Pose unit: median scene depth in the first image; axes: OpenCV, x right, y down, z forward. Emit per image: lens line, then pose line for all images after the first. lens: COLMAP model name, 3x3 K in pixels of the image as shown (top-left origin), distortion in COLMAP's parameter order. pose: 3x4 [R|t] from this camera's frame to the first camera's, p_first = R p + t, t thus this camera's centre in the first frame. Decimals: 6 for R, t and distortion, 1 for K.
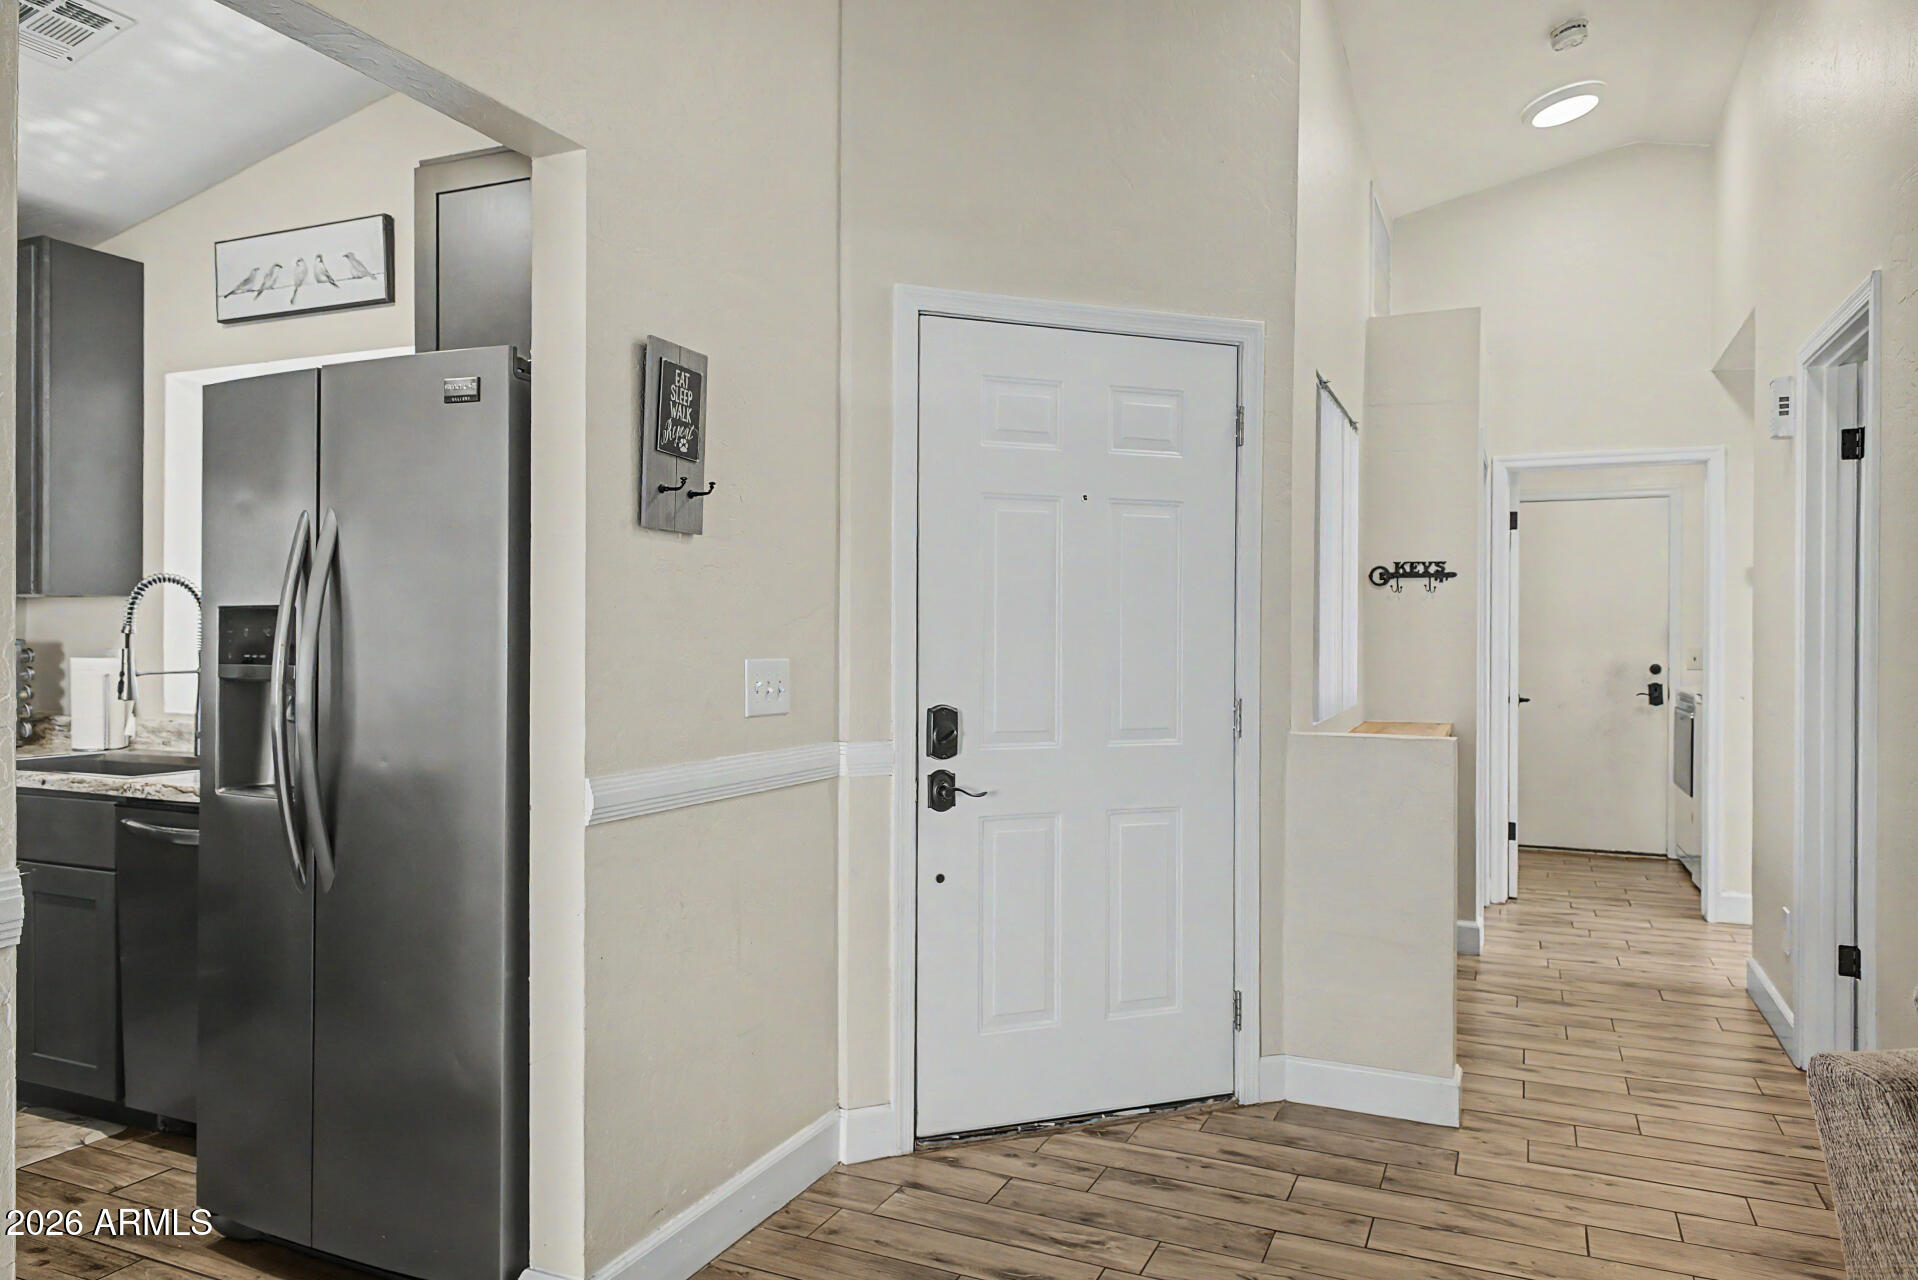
lens RADIAL K [[1270.3, 0, 963.5], [0, 1270.3, 639.8], [0, 0, 1]] dist [0.010438, -0.003531]
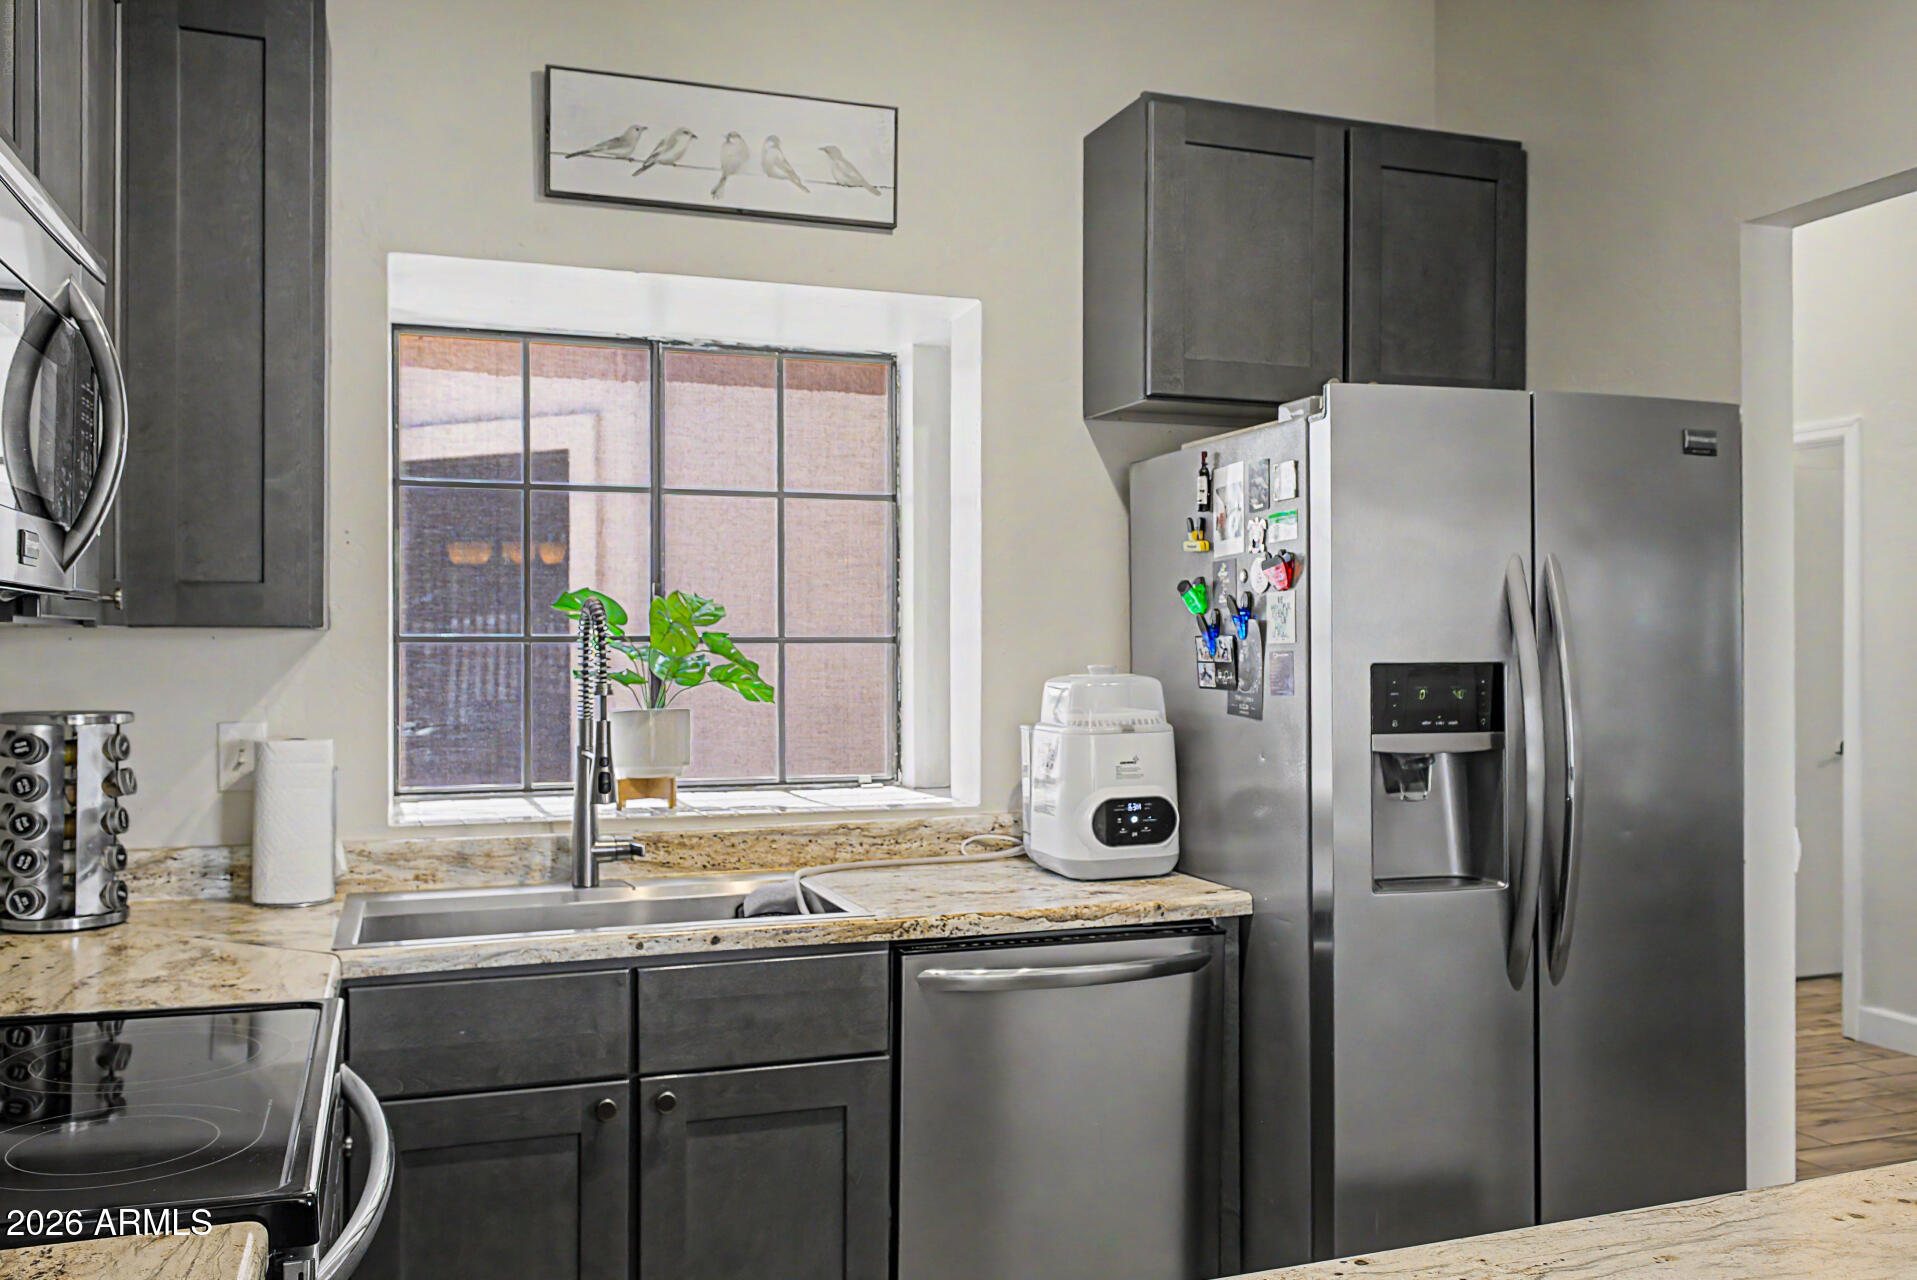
lens RADIAL K [[1561.4, 0, 956.3], [0, 1561.4, 640.8], [0, 0, 1]] dist [0.008147, 0.000545]
pose [[0.727941, -0.004038, 0.685628, -1.099698], [0.006256, 0.999980, -0.000752, -0.031233], [-0.685611, 0.004836, 0.727952, 0.347305]]
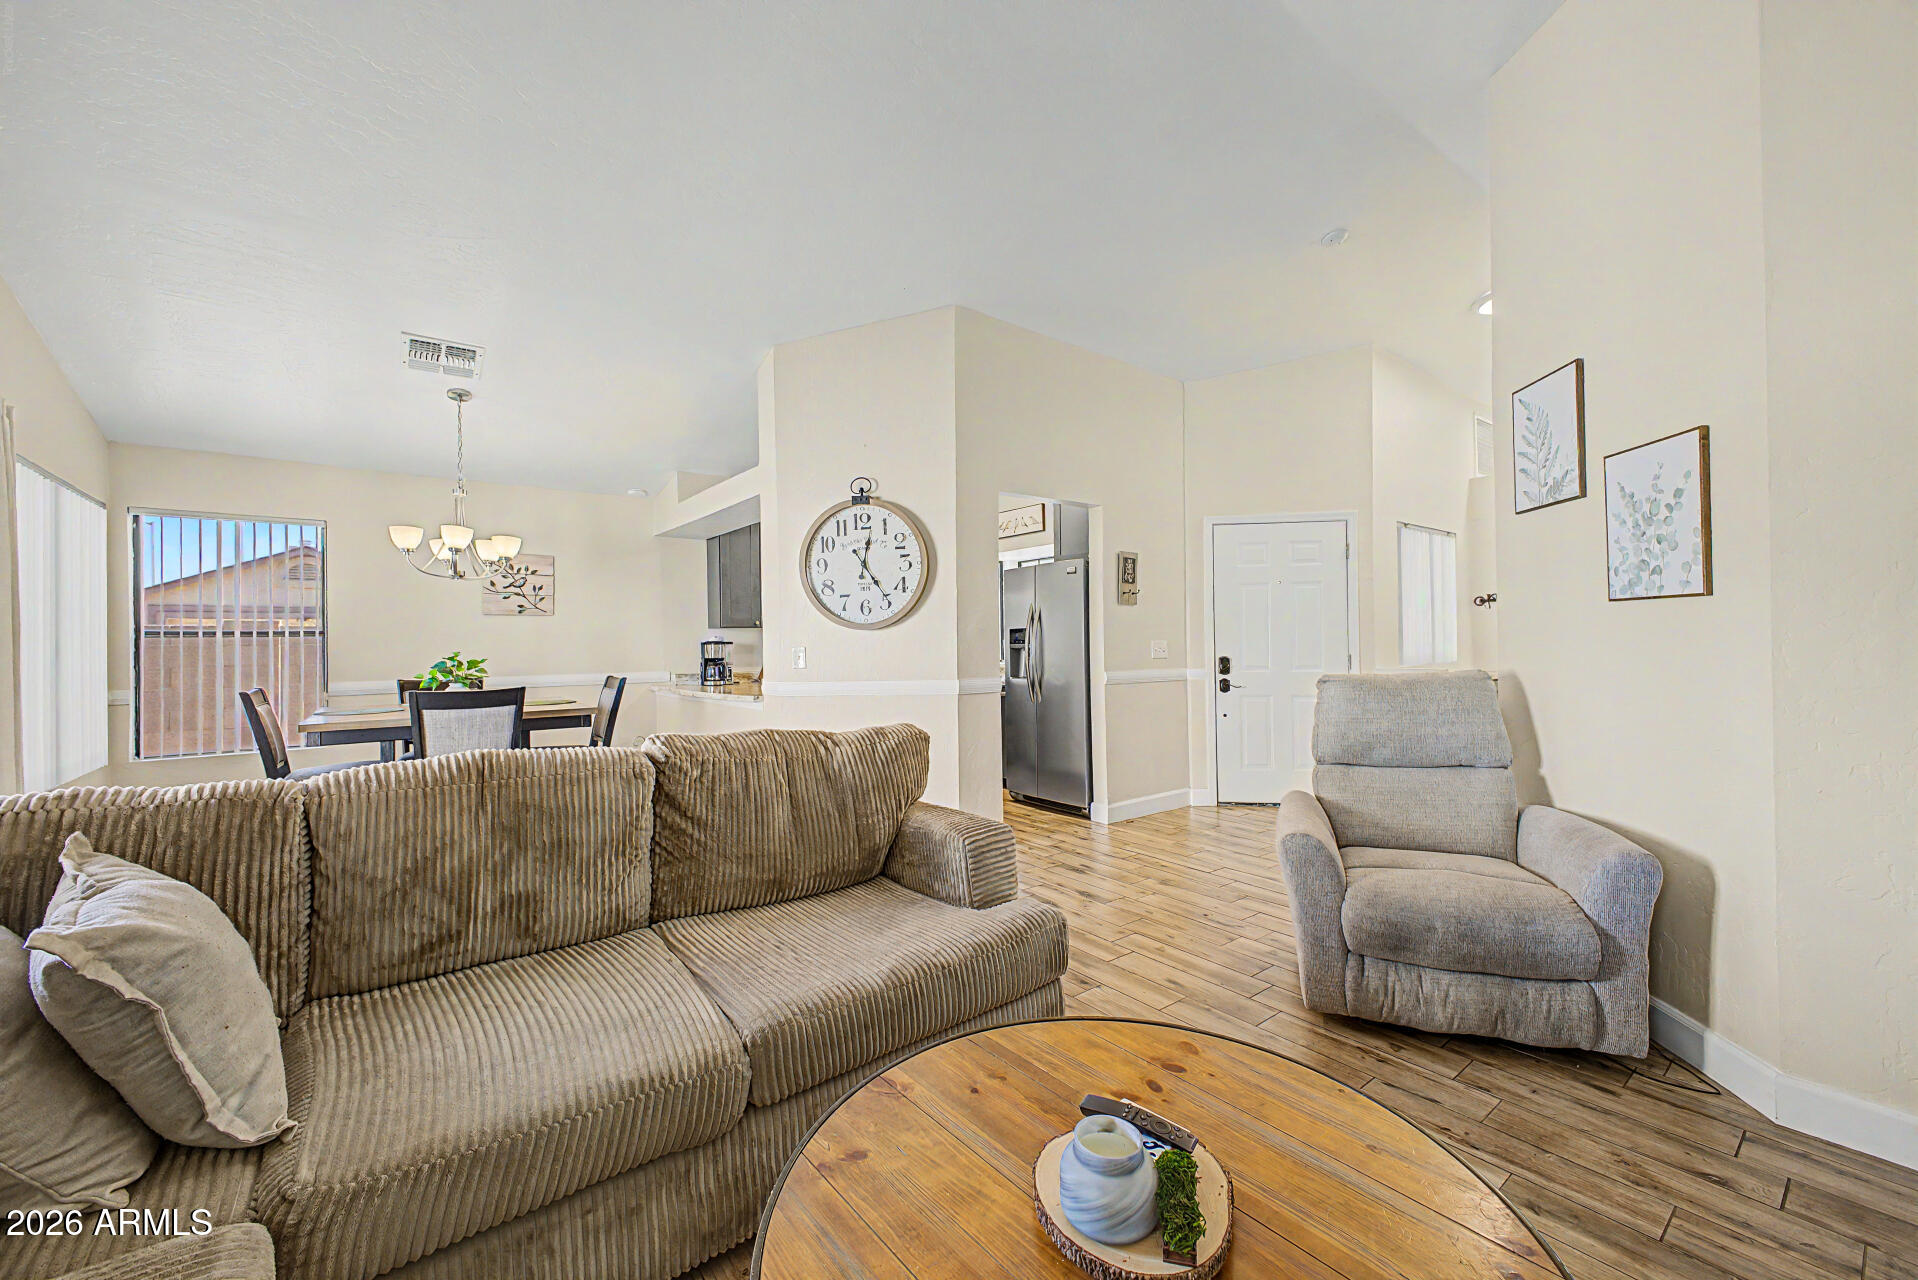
lens RADIAL K [[748.1, 0, 954.6], [0, 748.1, 631.5], [0, 0, 1]] dist [0.010500, -0.000140]
pose [[0.876219, -0.024437, -0.481293, 0.250602], [0.016287, 0.999645, -0.021105, 0.018160], [0.481638, 0.010654, 0.876306, -0.759044]]
